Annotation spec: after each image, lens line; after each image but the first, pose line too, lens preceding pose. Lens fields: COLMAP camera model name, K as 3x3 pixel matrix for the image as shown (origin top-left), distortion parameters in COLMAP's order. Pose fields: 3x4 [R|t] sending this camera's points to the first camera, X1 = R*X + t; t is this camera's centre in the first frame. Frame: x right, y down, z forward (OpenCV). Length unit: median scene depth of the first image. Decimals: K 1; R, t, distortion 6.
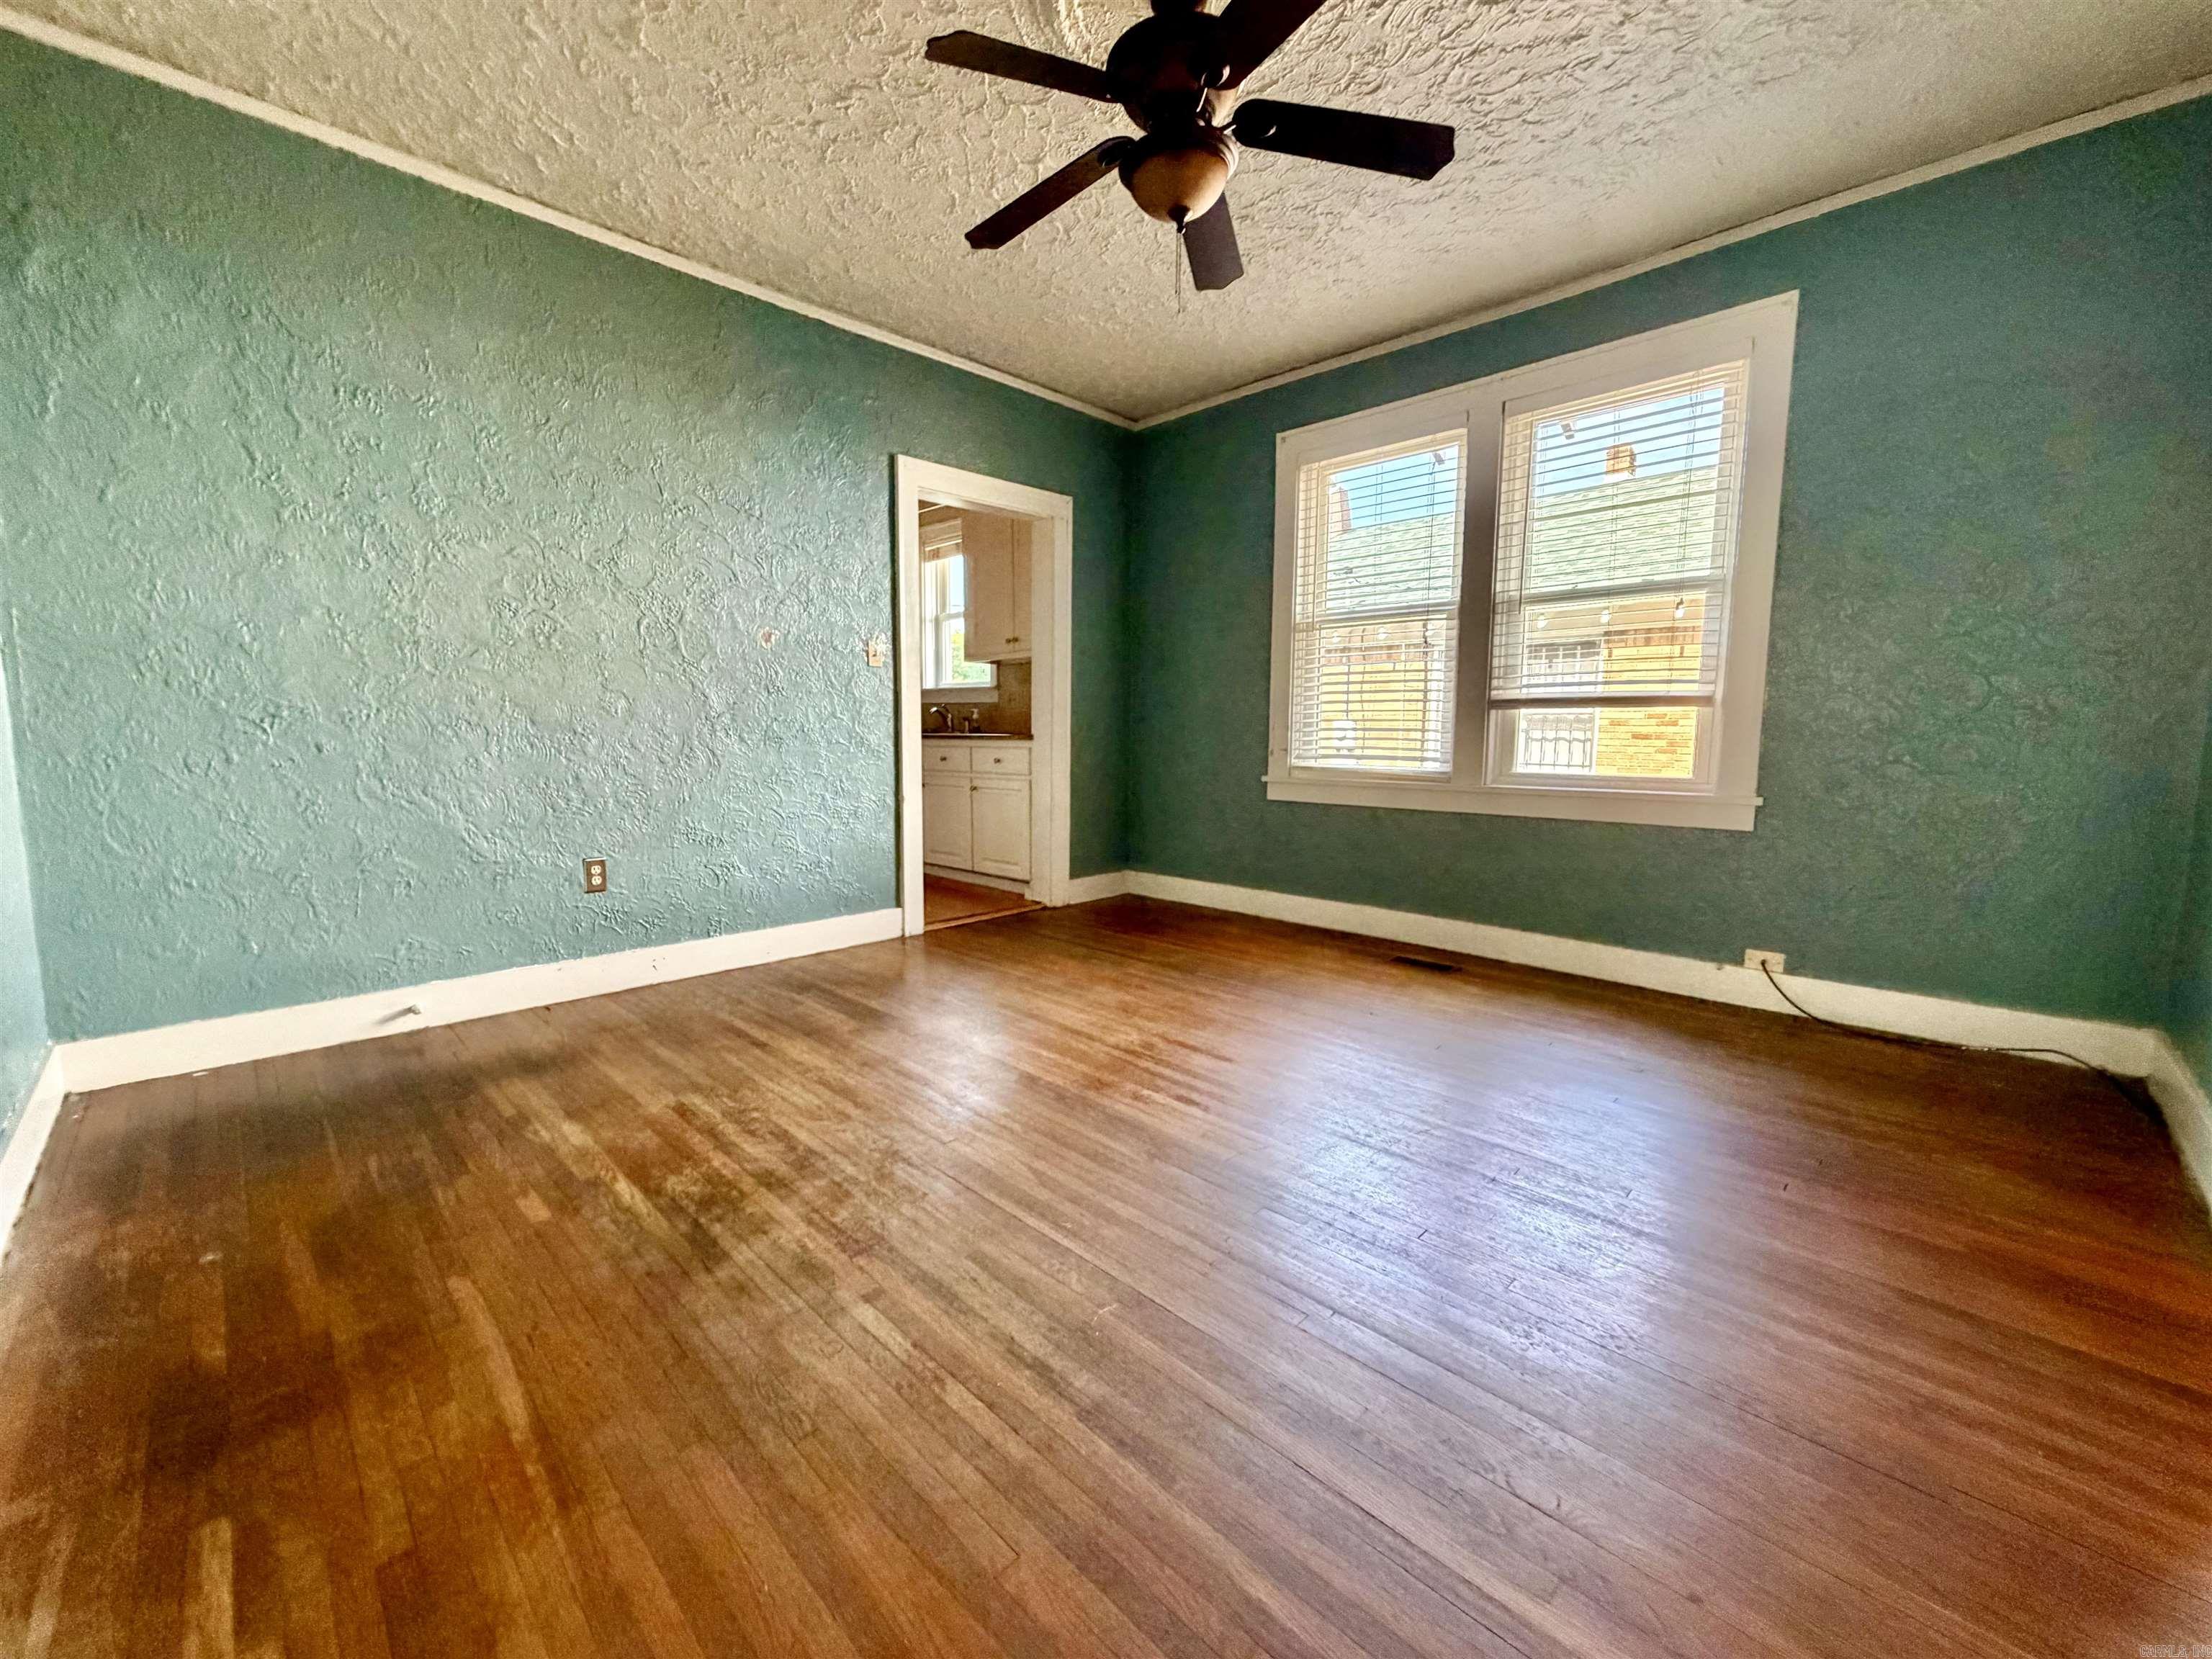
lens RADIAL K [[879.9, 0, 1099.0], [0, 879.9, 830.2], [0, 0, 1]] dist [-0.002100, 0.000101]
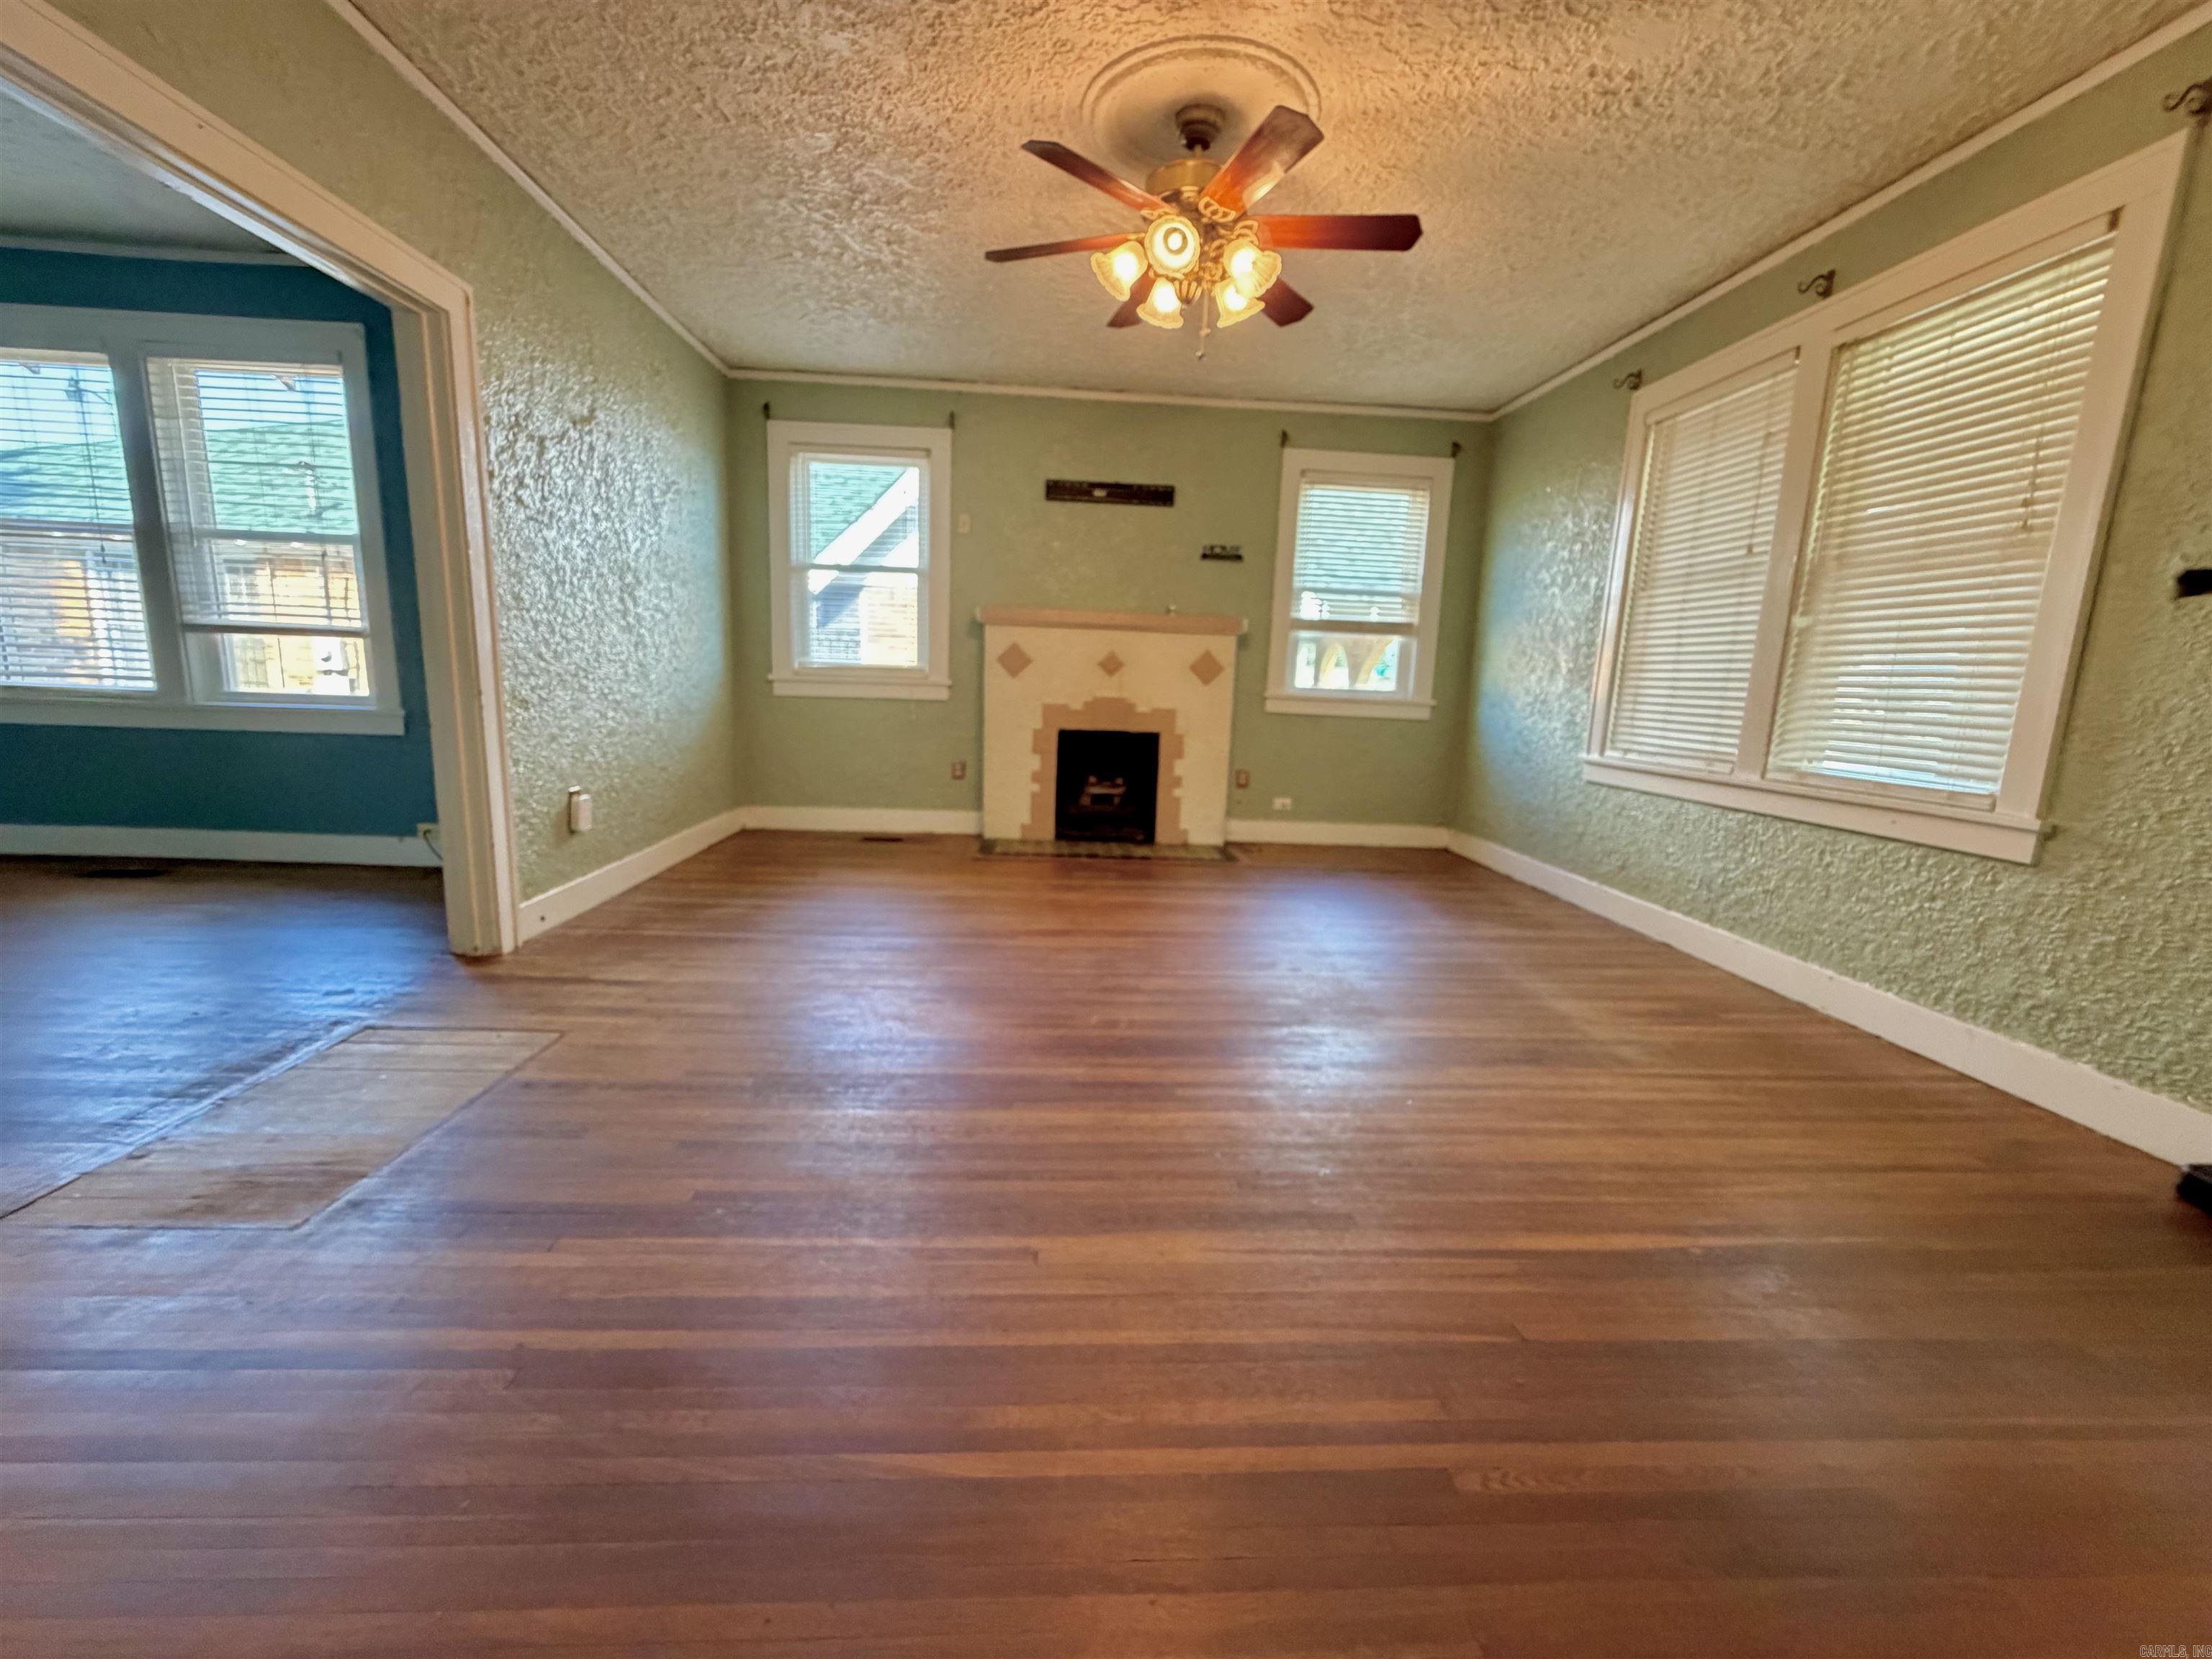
lens RADIAL K [[885.1, 0, 1099.2], [0, 885.1, 831.4], [0, 0, 1]] dist [0.000230, 0.000022]
pose [[0.668477, -0.106922, 0.736007, 0.596807], [0.047242, 0.993718, 0.101453, 0.081030], [-0.742231, -0.033049, 0.669329, -0.944426]]
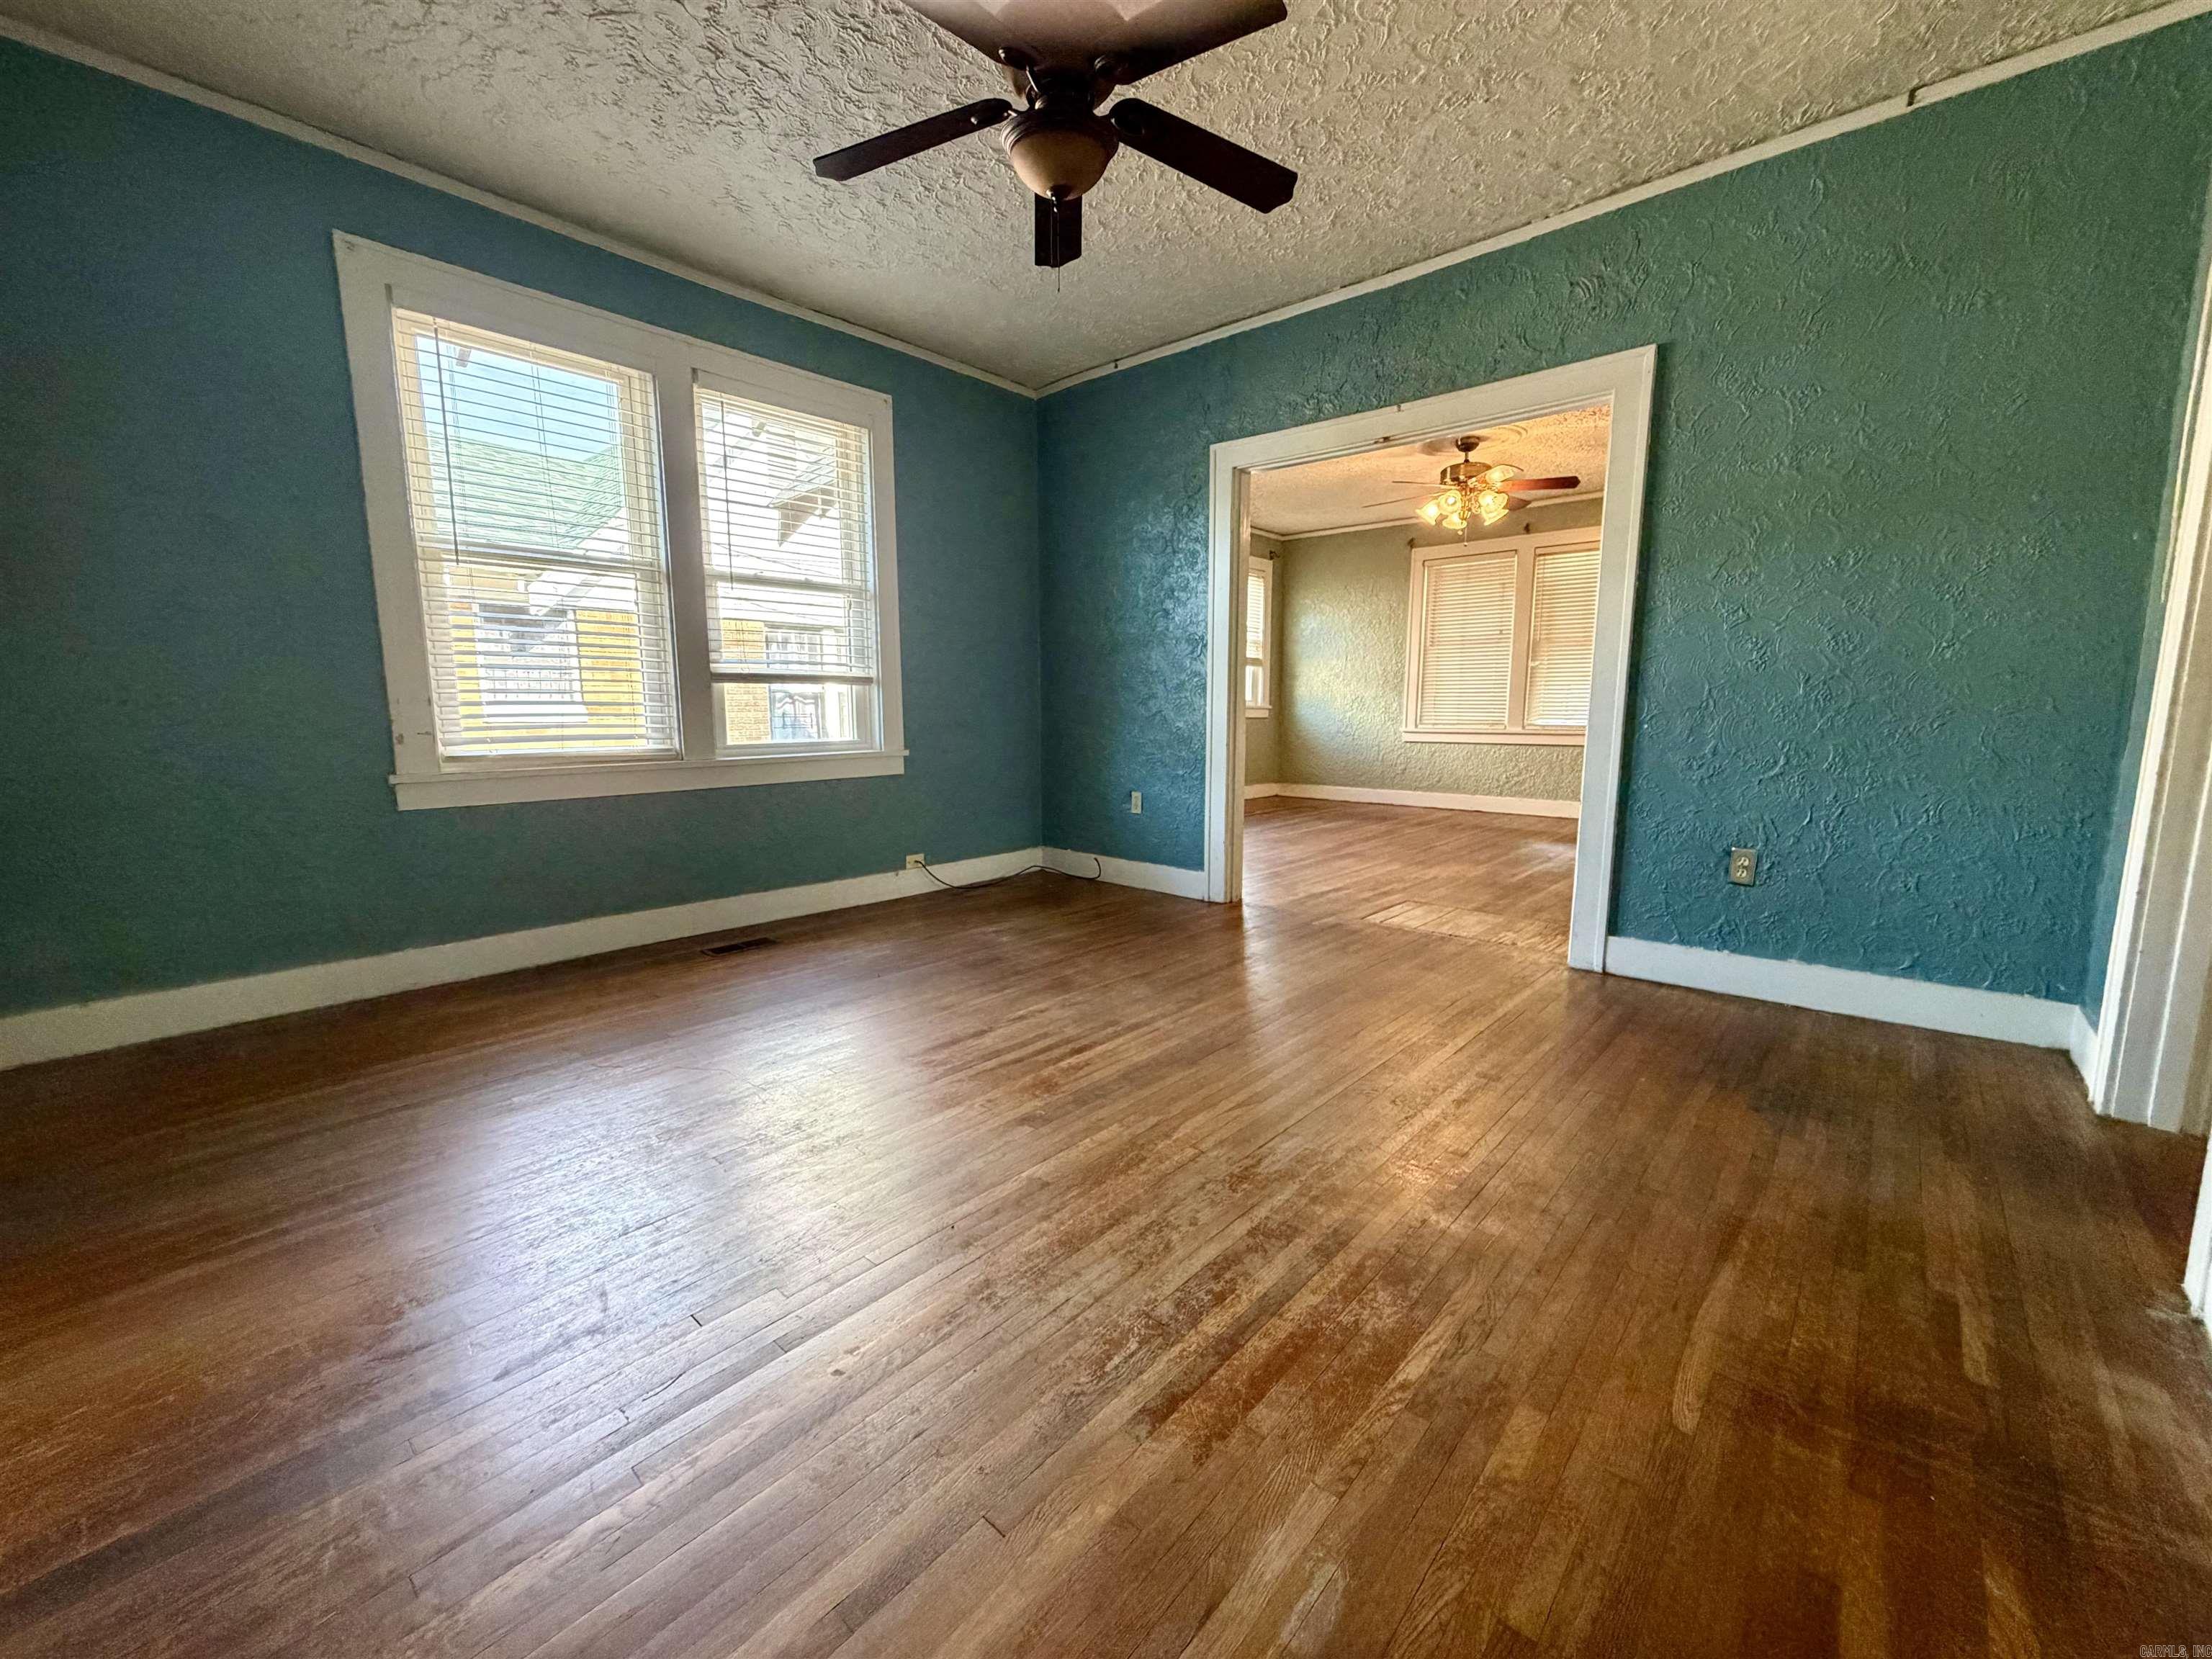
lens RADIAL K [[879.9, 0, 1099.0], [0, 879.9, 830.2], [0, 0, 1]] dist [-0.002100, 0.000101]
pose [[-0.046299, -0.145213, 0.988317, -0.936264], [0.113099, 0.982254, 0.149620, -0.116724], [-0.992504, 0.118705, -0.029054, 0.987054]]
